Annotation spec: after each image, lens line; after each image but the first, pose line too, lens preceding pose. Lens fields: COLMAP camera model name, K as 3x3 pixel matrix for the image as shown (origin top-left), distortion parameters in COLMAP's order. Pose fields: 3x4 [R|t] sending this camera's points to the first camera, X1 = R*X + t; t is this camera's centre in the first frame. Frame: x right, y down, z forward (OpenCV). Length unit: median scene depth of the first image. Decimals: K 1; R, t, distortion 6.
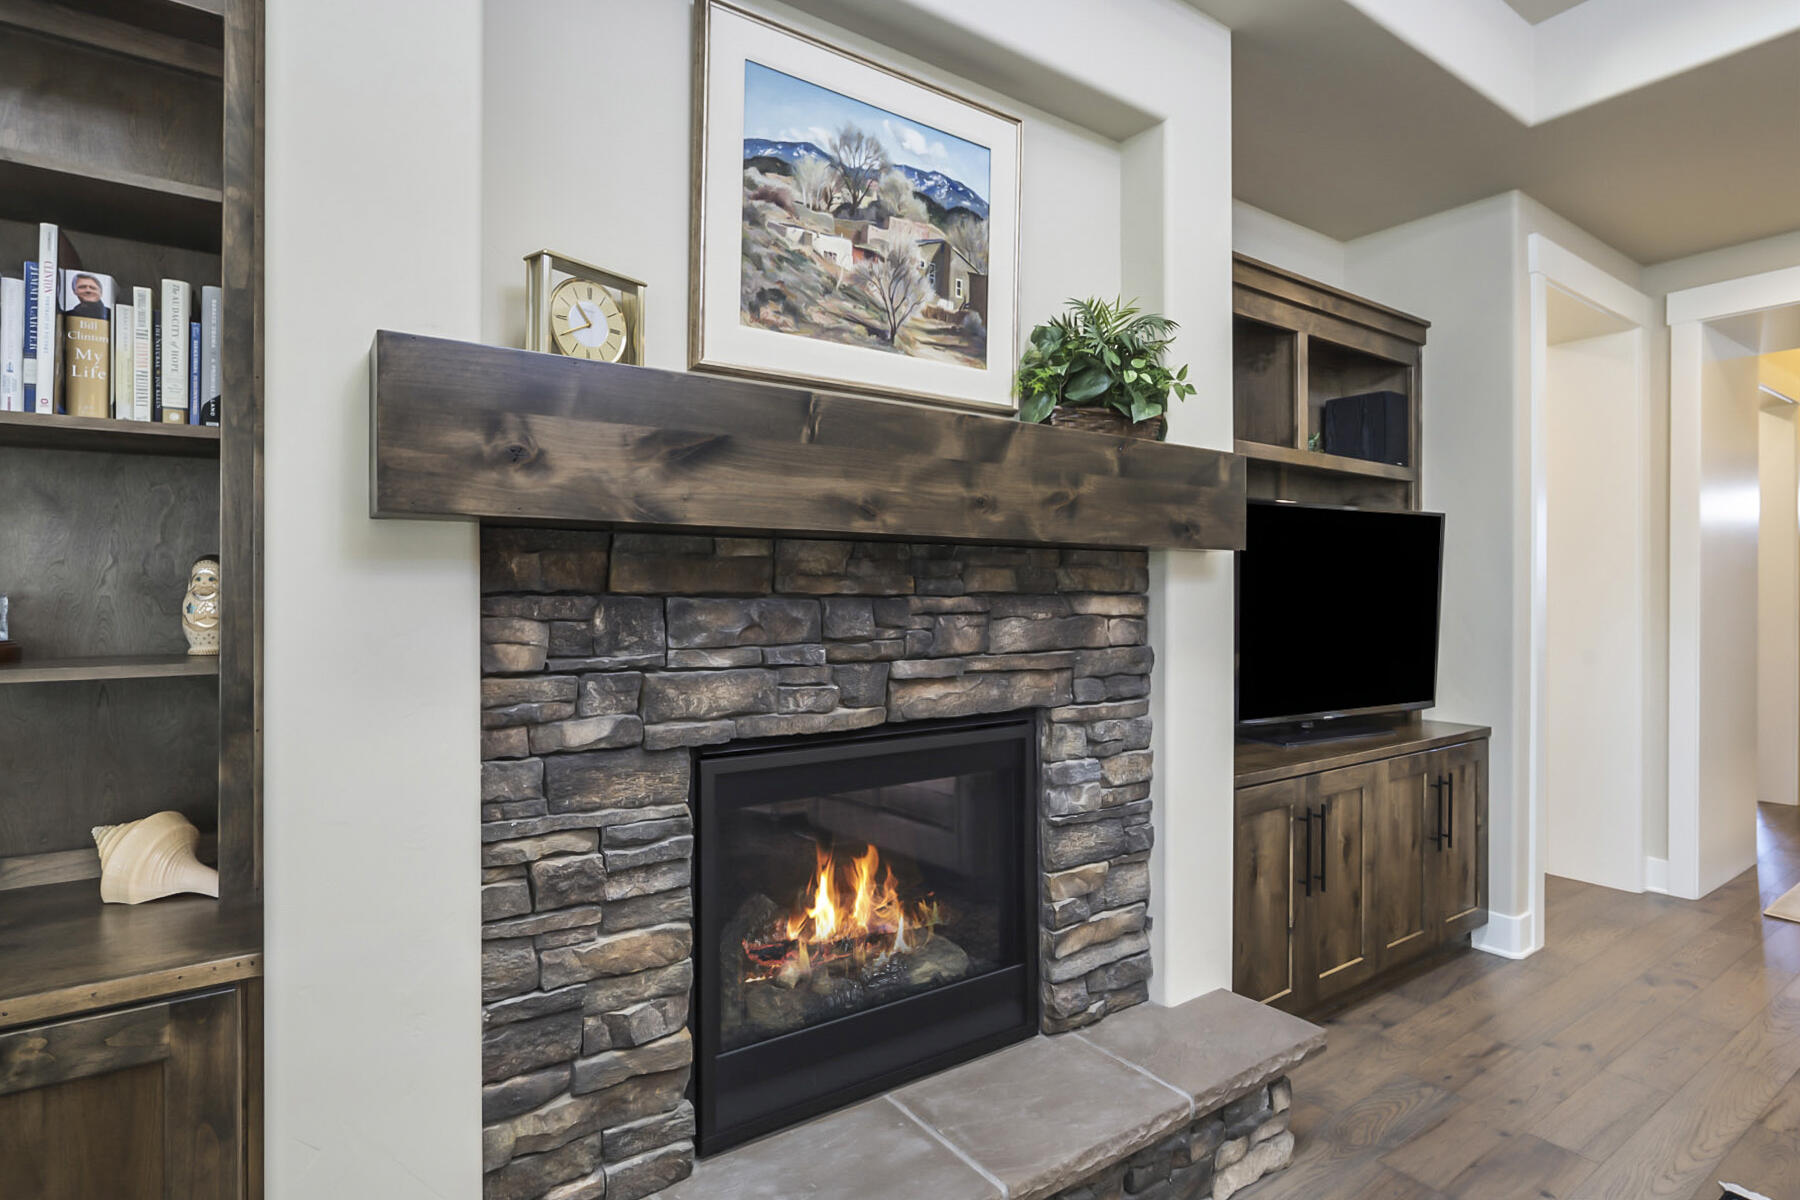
lens RADIAL K [[910.2, 0, 888.4], [0, 910.2, 595.0], [0, 0, 1]] dist [-0.018489, 0.008205]
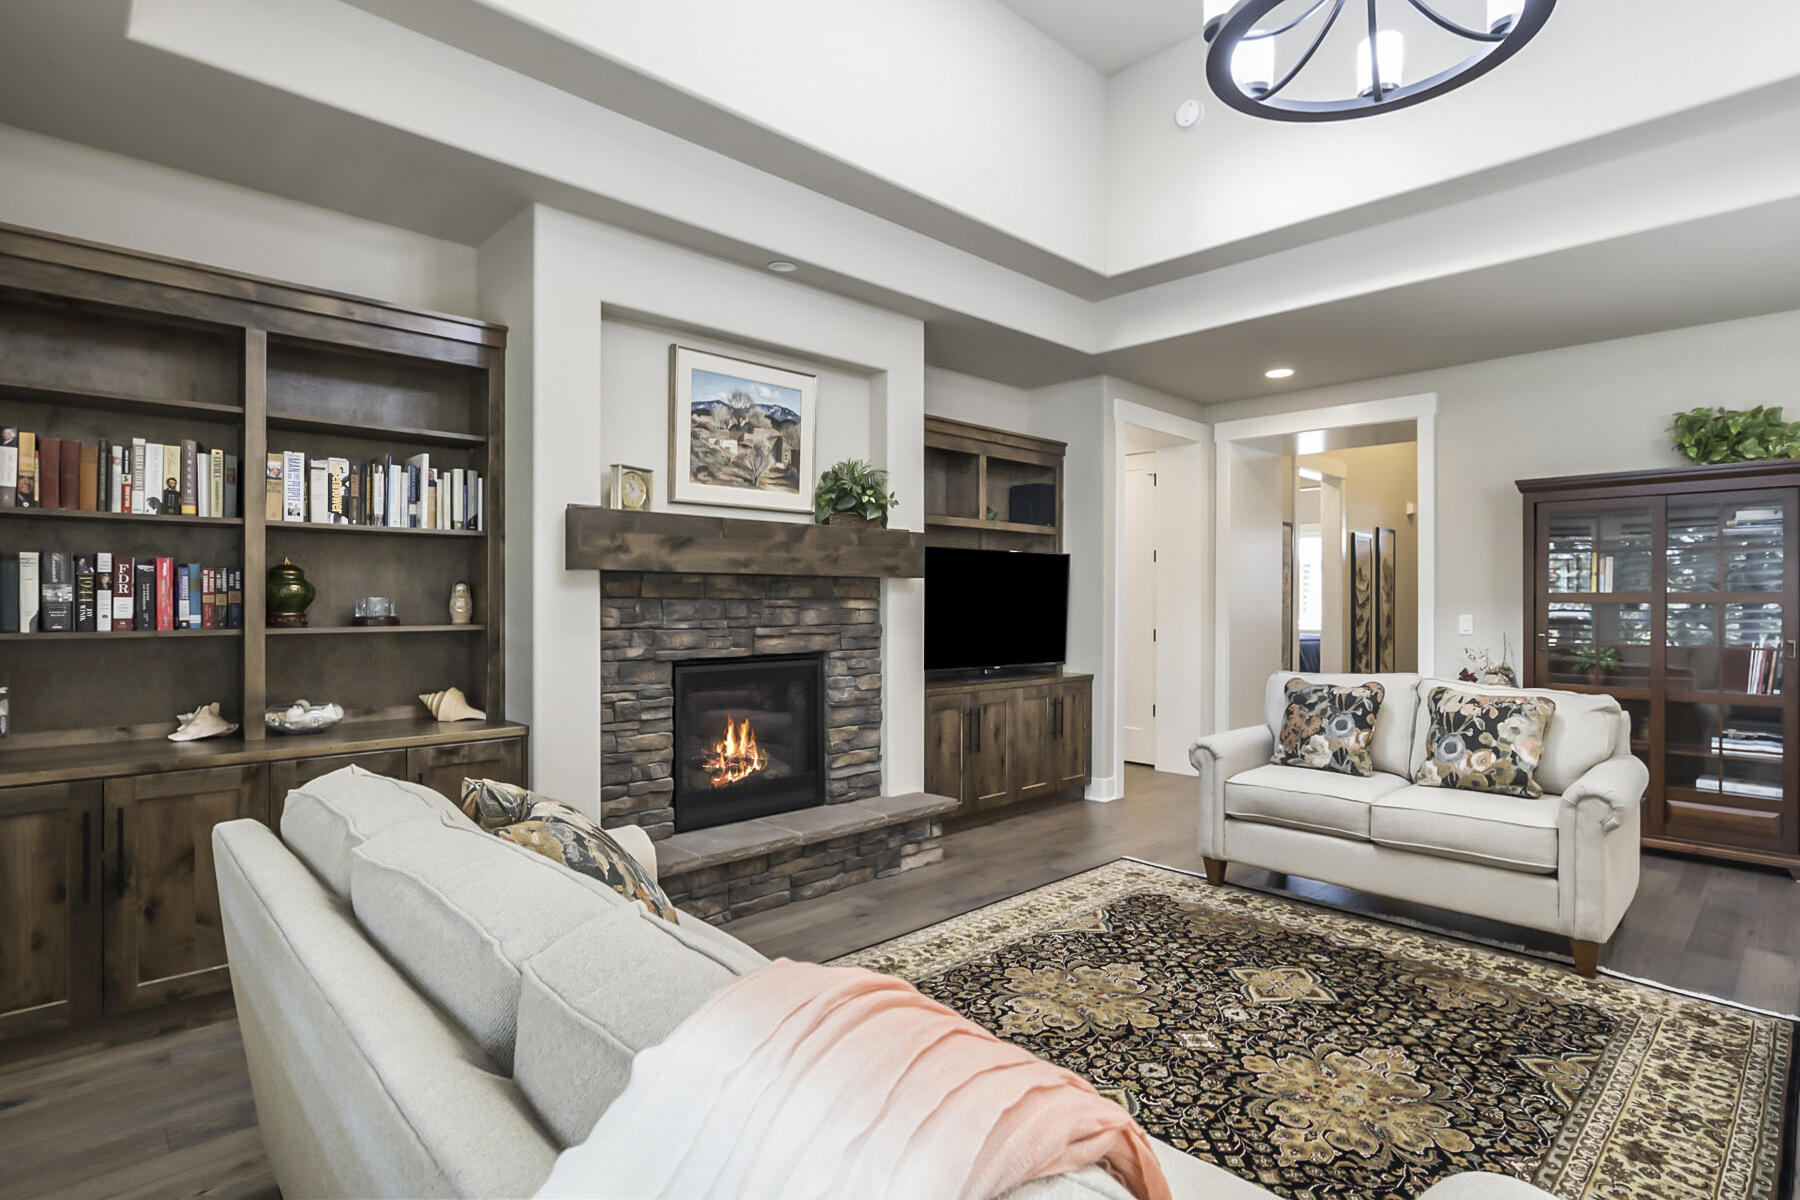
lens RADIAL K [[910.2, 0, 895.4], [0, 910.2, 602.7], [0, 0, 1]] dist [-0.018489, 0.008205]
pose [[0.986461, -0.000709, 0.163993, -0.022322], [0.001241, 0.999994, -0.003143, 0.016145], [-0.163990, 0.003304, 0.986457, -1.222041]]
